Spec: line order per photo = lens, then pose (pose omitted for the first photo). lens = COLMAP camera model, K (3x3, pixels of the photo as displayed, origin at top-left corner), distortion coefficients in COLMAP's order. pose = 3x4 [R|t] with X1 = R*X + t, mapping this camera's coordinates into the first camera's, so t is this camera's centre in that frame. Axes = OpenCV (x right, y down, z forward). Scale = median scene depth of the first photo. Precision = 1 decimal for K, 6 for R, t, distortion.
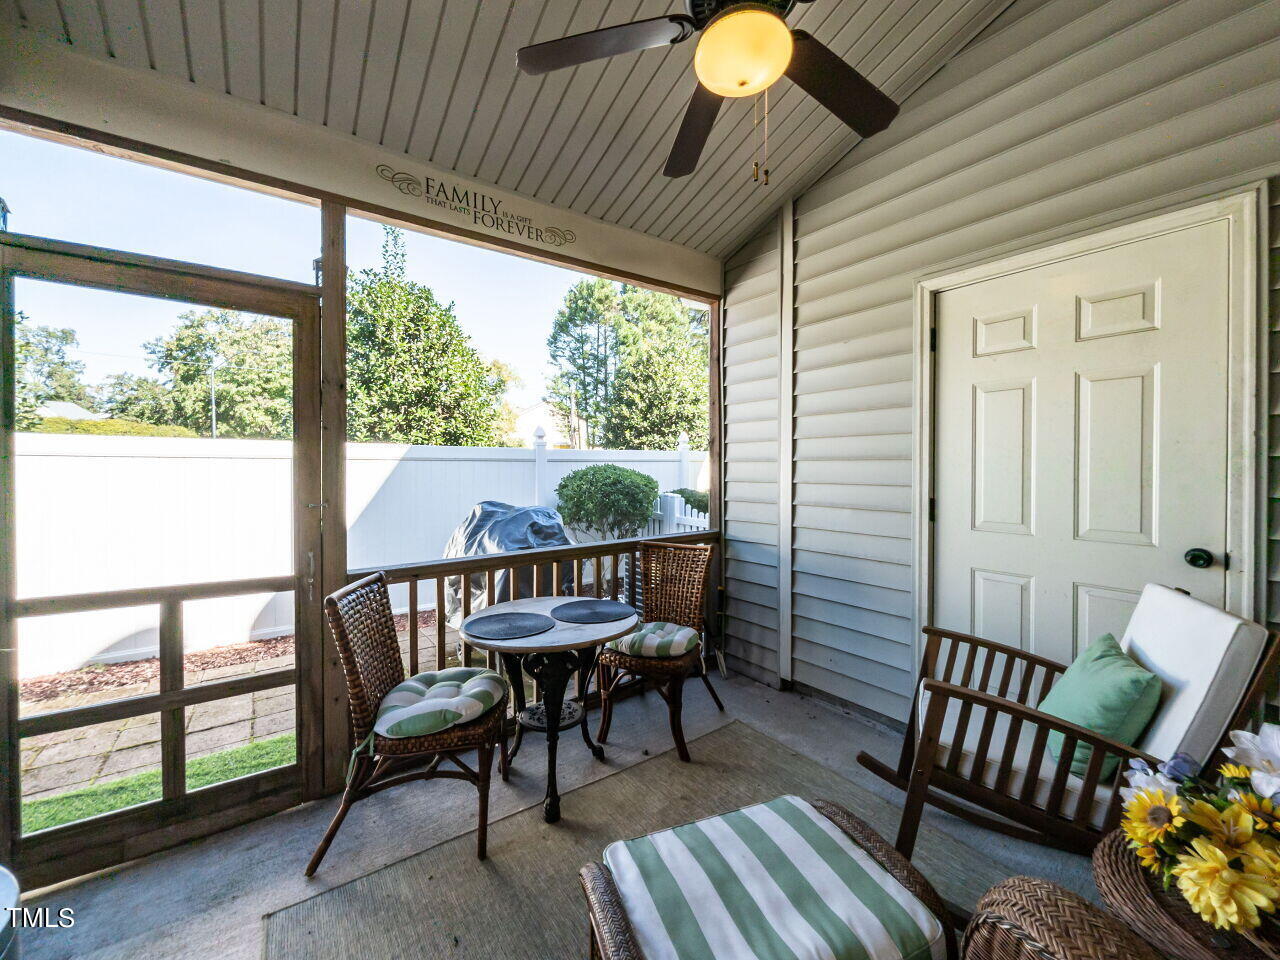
lens RADIAL K [[518.9, 0, 643.9], [0, 518.9, 472.1], [0, 0, 1]] dist [-0.009350, -0.000071]
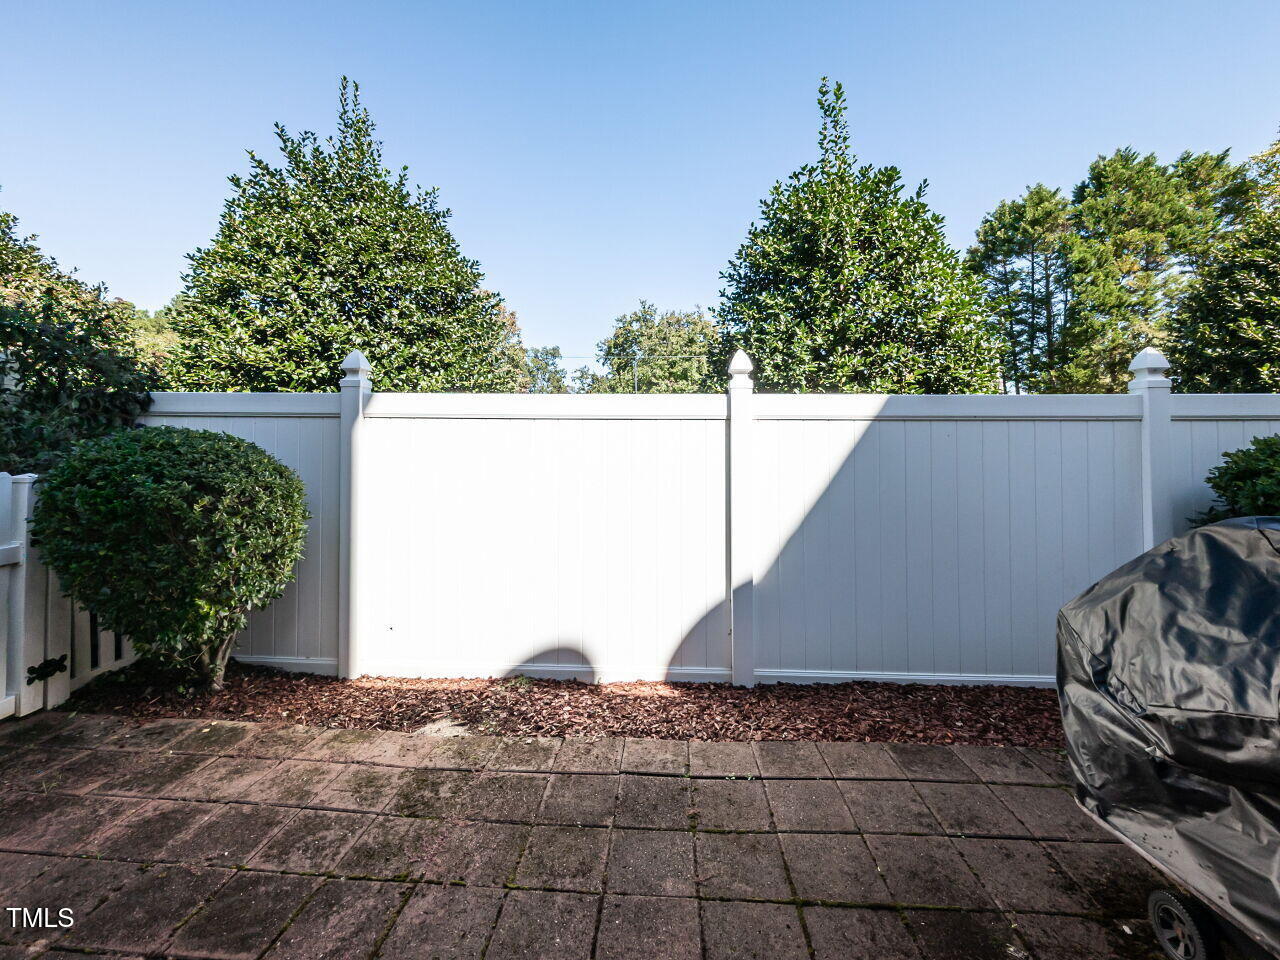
lens RADIAL K [[525.2, 0, 639.0], [0, 525.2, 440.3], [0, 0, 1]] dist [-0.000332, -0.000001]
pose [[0.770631, -0.004176, -0.637268, -0.047644], [-0.007175, 0.999858, -0.015229, 0.001785], [0.637241, 0.016309, 0.770492, 0.056660]]
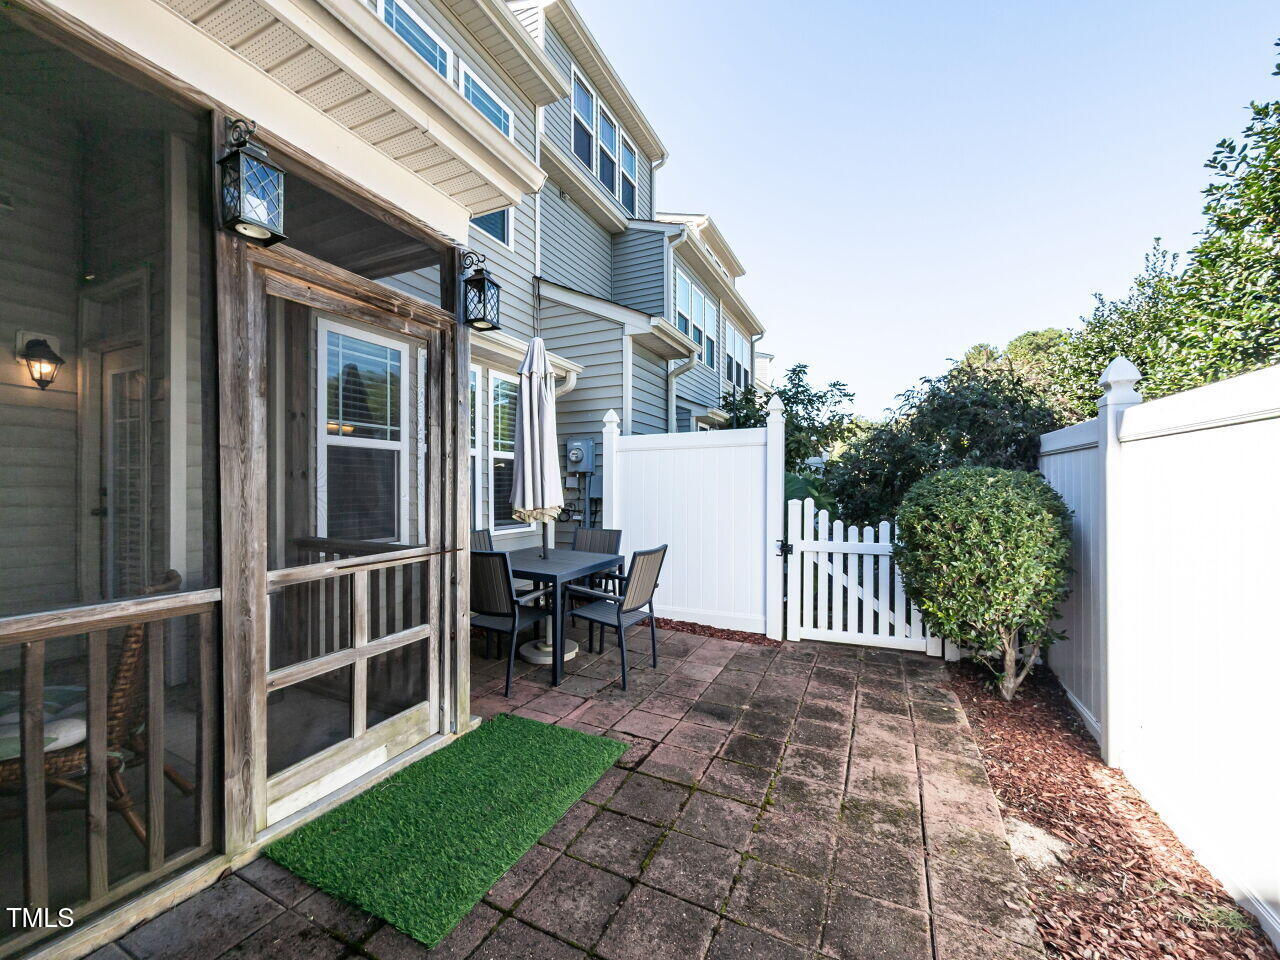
lens RADIAL K [[517.7, 0, 642.9], [0, 517.7, 487.5], [0, 0, 1]] dist [-0.000765, -0.000027]
pose [[-0.878461, 0.003909, -0.477799, -0.051824], [0.001143, 0.999981, 0.006080, 0.002297], [0.477813, 0.004795, -0.878448, 0.135730]]
